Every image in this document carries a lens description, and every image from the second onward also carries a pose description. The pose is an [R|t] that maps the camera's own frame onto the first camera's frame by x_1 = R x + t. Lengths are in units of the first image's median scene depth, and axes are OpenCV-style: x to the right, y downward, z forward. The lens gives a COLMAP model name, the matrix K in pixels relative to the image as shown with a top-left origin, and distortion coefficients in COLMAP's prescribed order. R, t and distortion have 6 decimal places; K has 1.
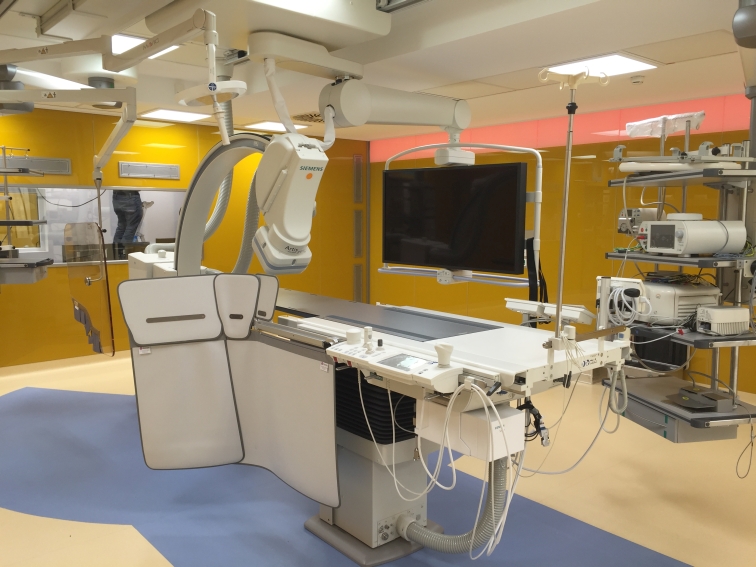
lens RADIAL K [[641.4, 0, 377.4], [0, 641.4, 282.0], [0, 0, 1]] dist [0.080936, -0.052208]
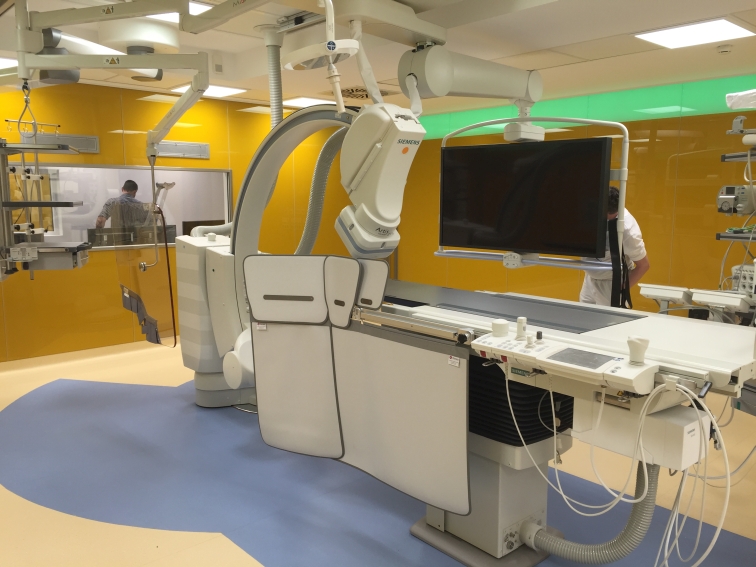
lens RADIAL K [[641.4, 0, 379.8], [0, 641.4, 281.8], [0, 0, 1]] dist [0.080936, -0.052208]
pose [[0.999647, -0.004244, 0.026236, -0.143489], [0.003603, 0.999695, 0.024430, -0.000779], [-0.026331, -0.024327, 0.999357, 0.073882]]
